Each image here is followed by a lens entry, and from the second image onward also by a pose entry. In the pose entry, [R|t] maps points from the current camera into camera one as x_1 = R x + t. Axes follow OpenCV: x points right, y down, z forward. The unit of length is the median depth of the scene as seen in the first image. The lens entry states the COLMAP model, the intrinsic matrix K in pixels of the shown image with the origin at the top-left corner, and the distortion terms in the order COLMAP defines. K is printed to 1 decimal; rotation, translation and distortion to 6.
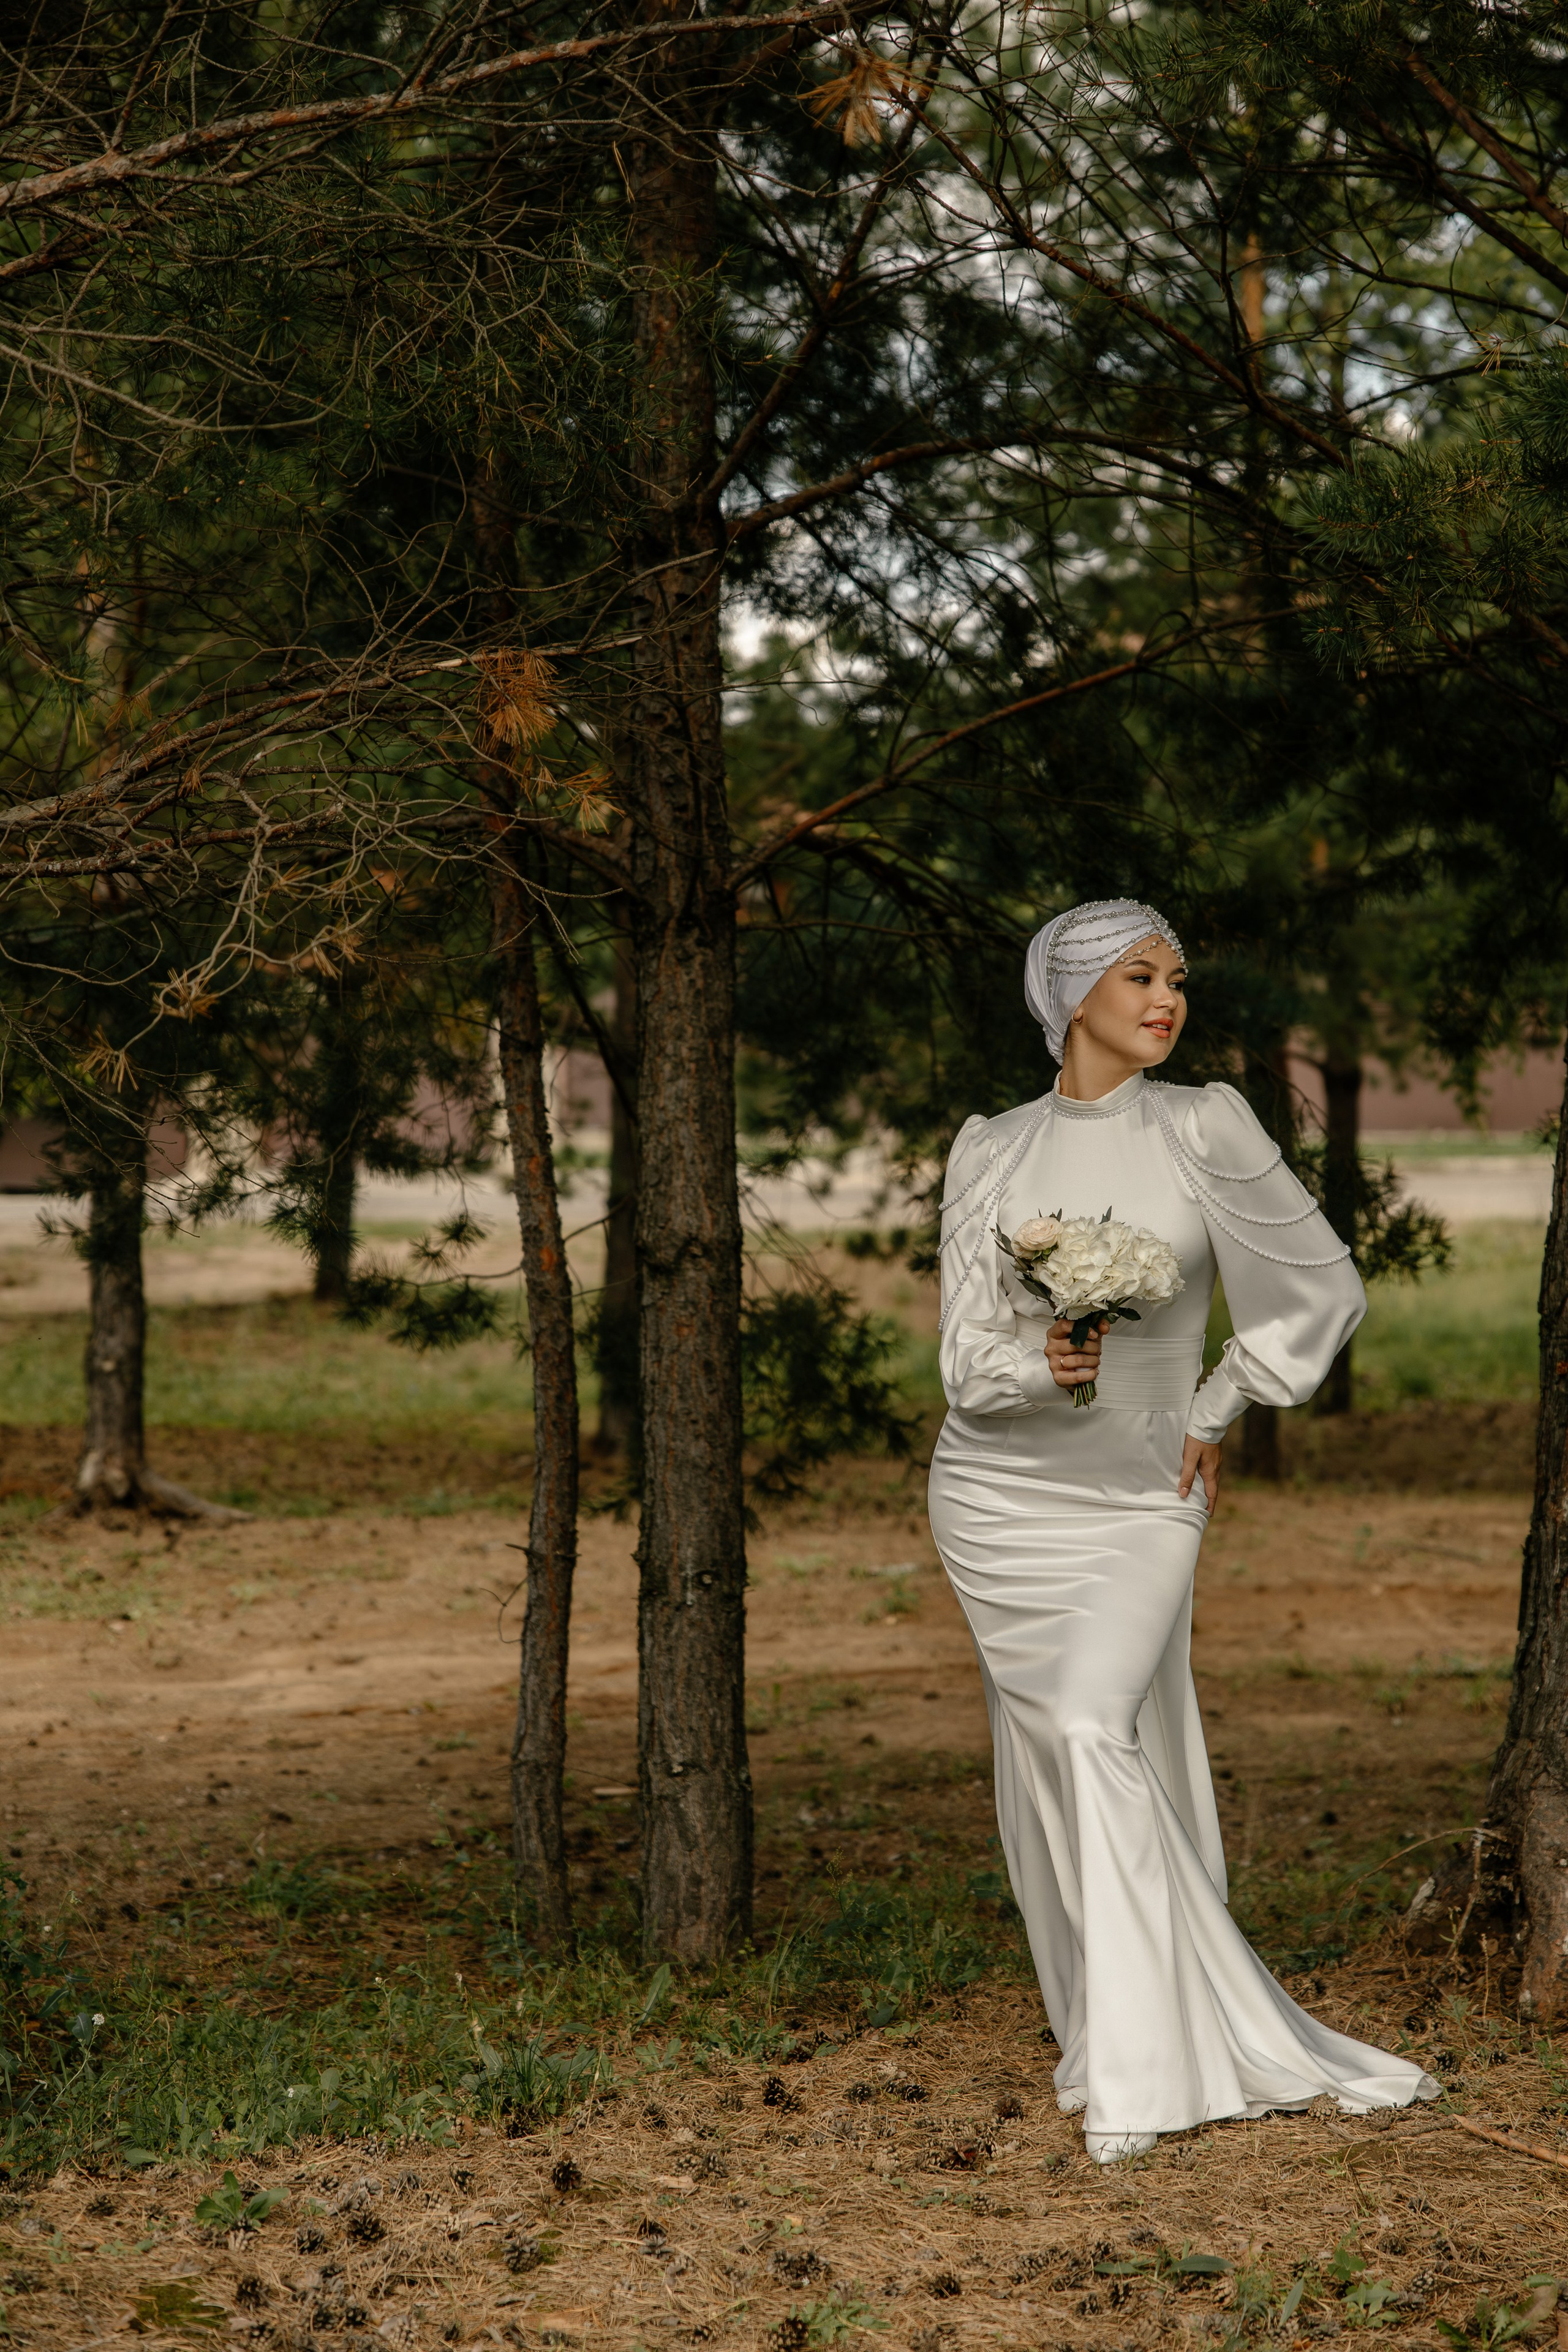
lens RADIAL K [[4670.3, 0, 845.1], [0, 4670.3, 1173.0], [0, 0, 1]] dist [0.028540, 0.304083]
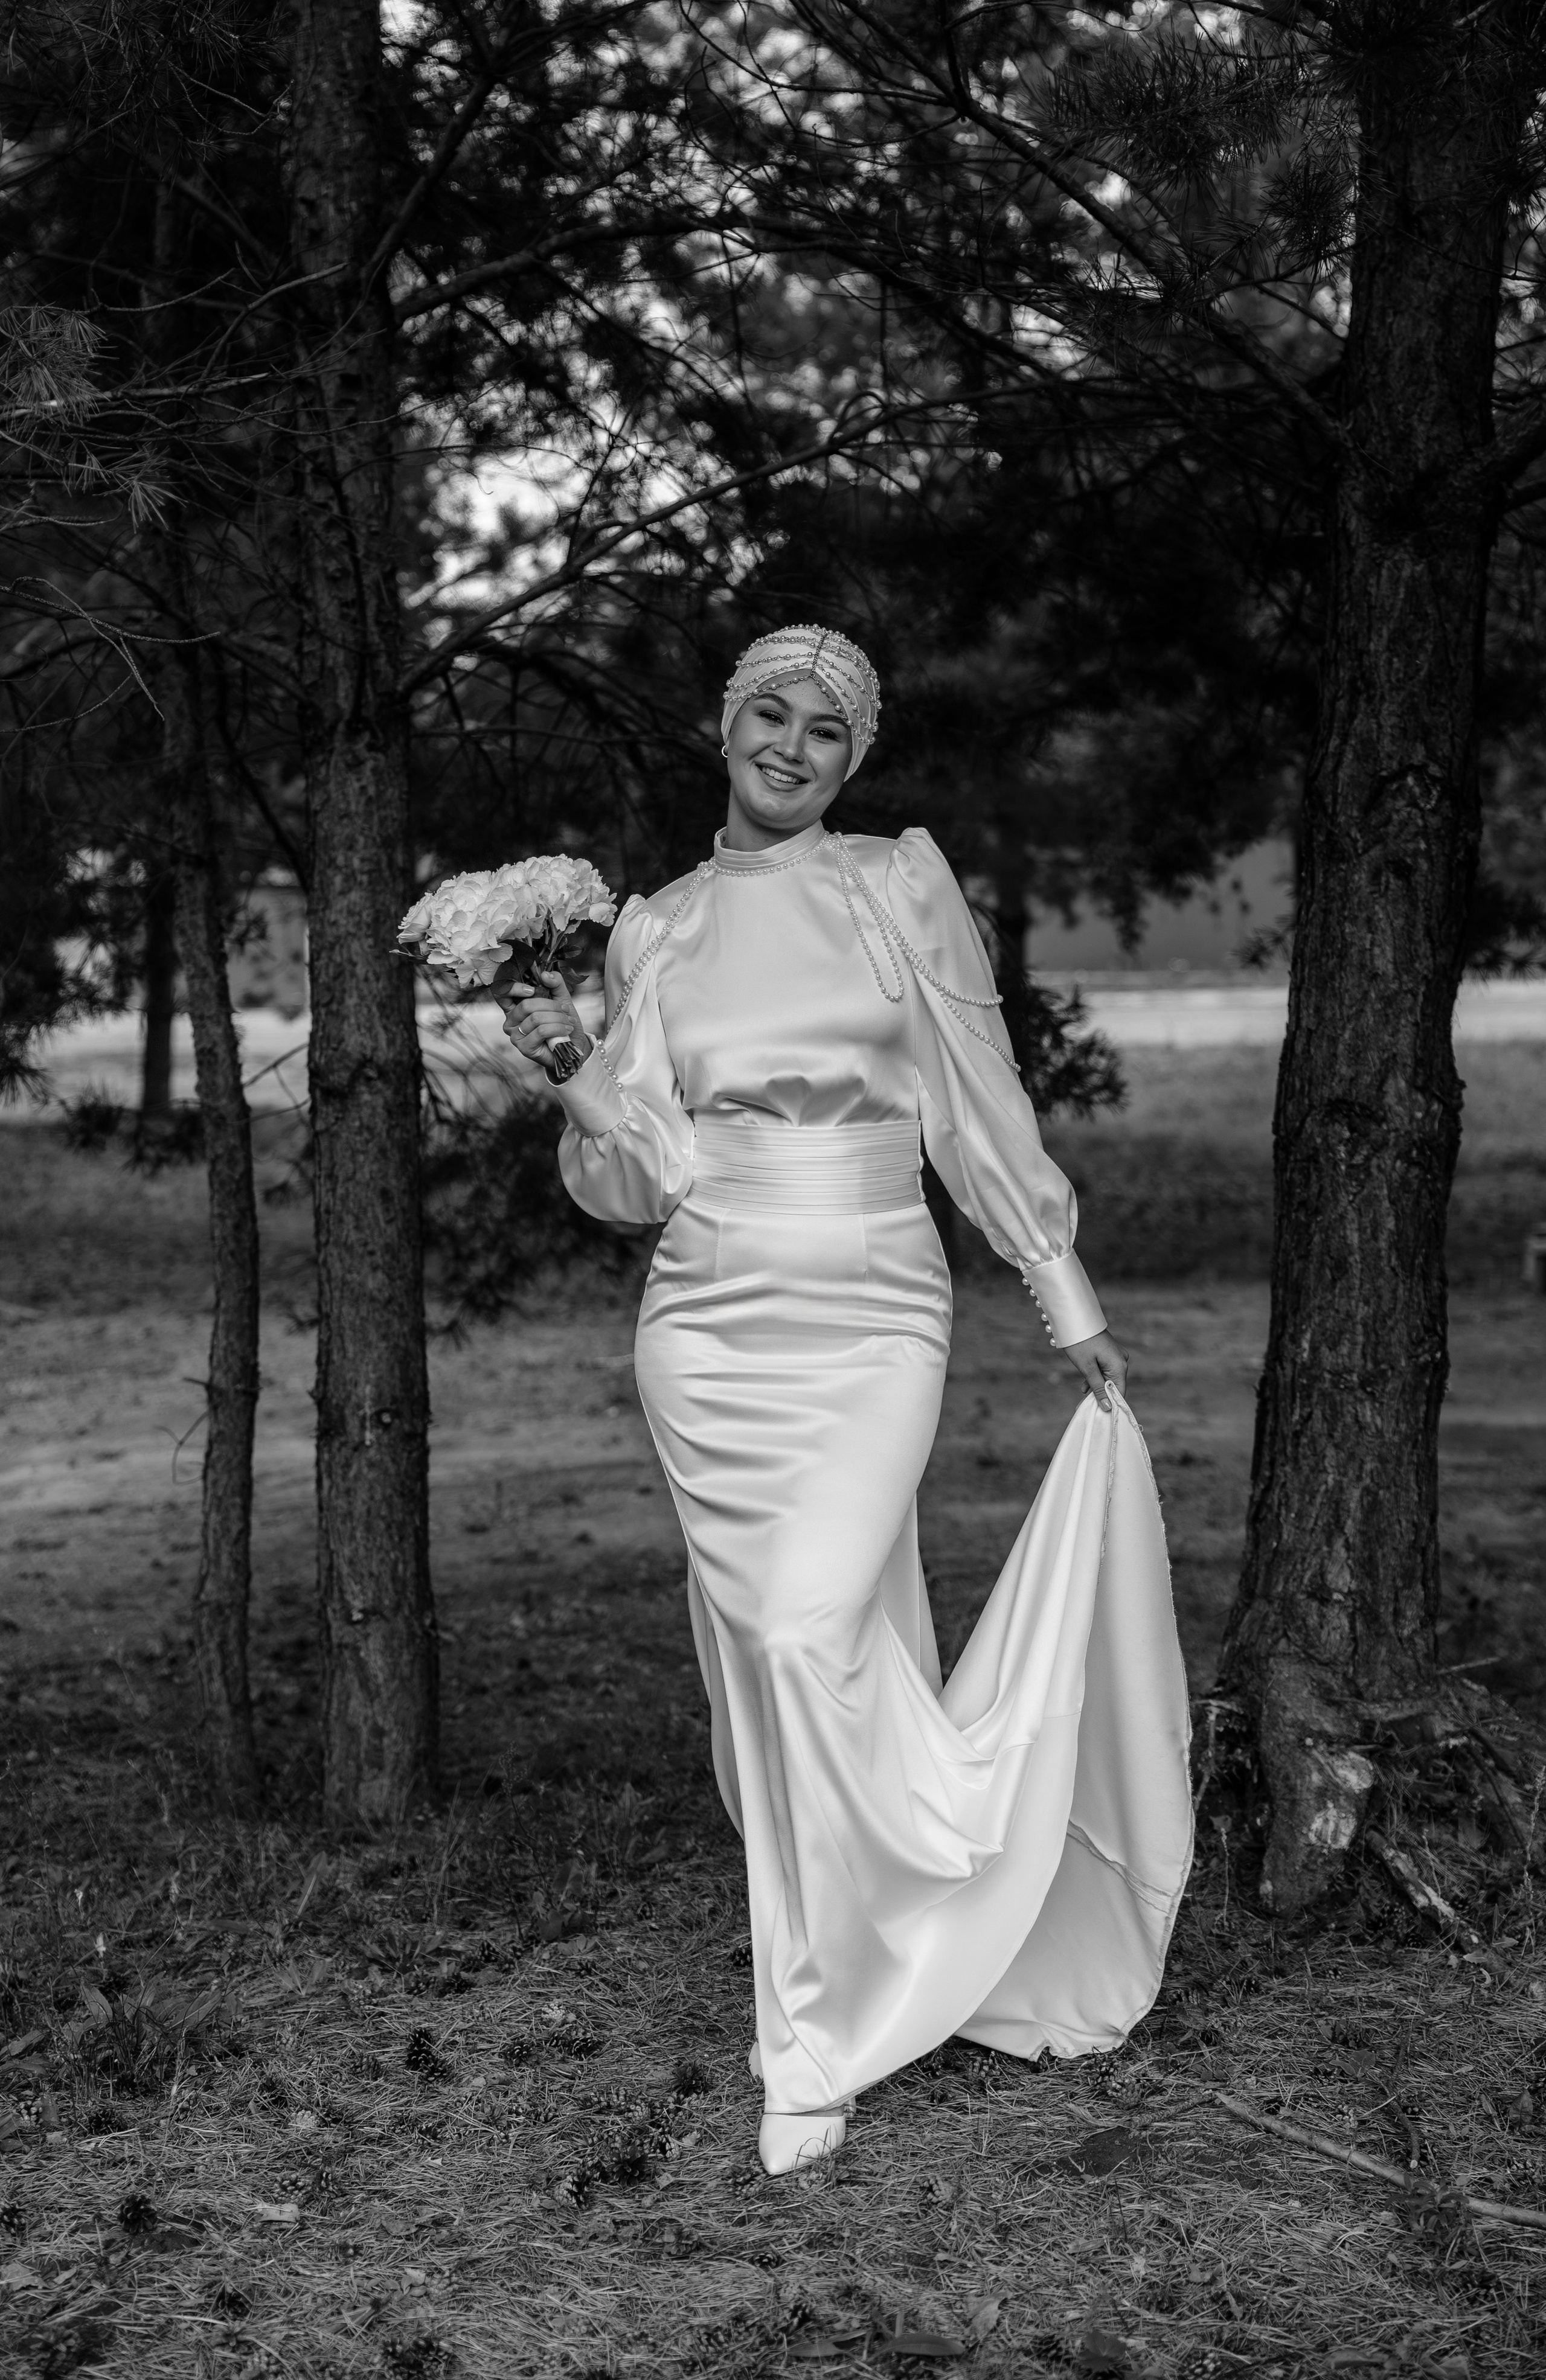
lens RADIAL K [[3793.4, 0, 770.6], [0, 3793.4, 1144.2], [0, 0, 1]] dist [0.029151, -0.029690]
pose [[0.998951, -0.008231, 0.045041, 0.014272], [0.006631, 0.999346, 0.035557, 0.004223], [-0.045305, -0.035221, 0.998352, 0.226322]]
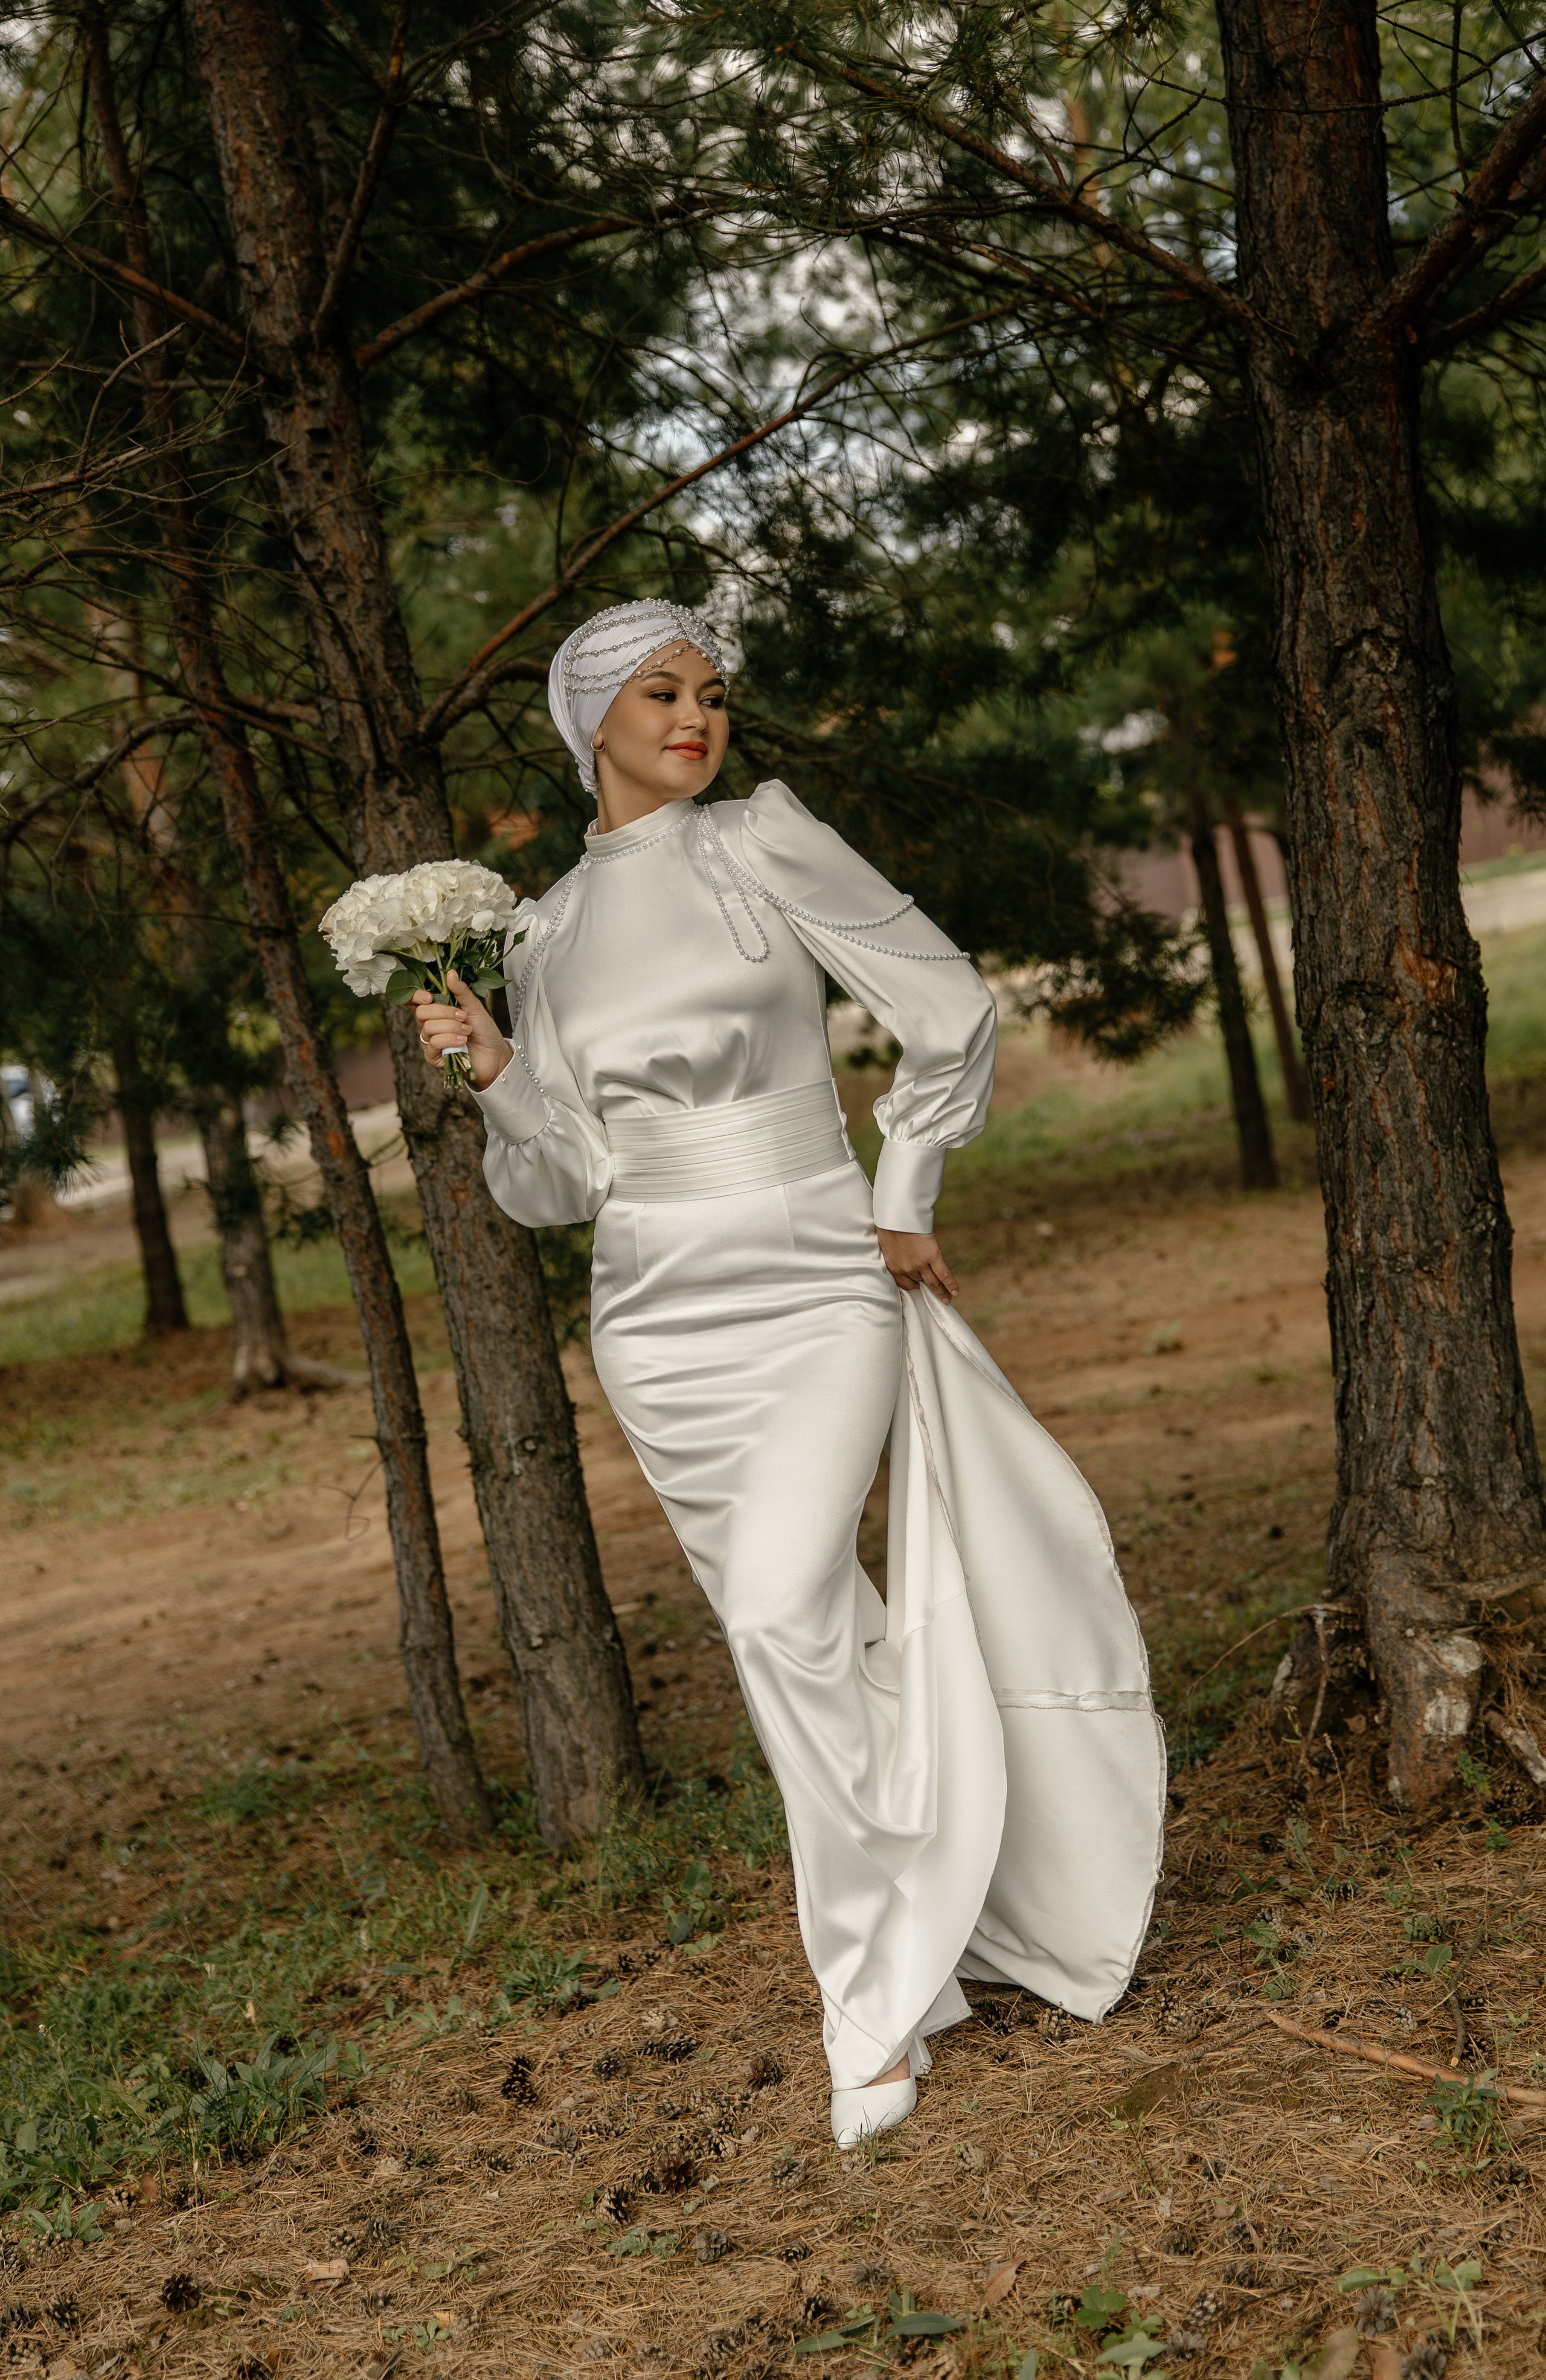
lens RADIAL K [[3669.0, 0, 828.3], [0, 3669.0, 1247.2], [0, 0, 1]] dist [0.022027, 0.025073]
pose [[0.984088, -0.170995, -0.048291, 0.074412], [0.173826, 0.982809, 0.062219, 0.010369], [0.036822, -0.069623, 0.996894, 0.250030]]
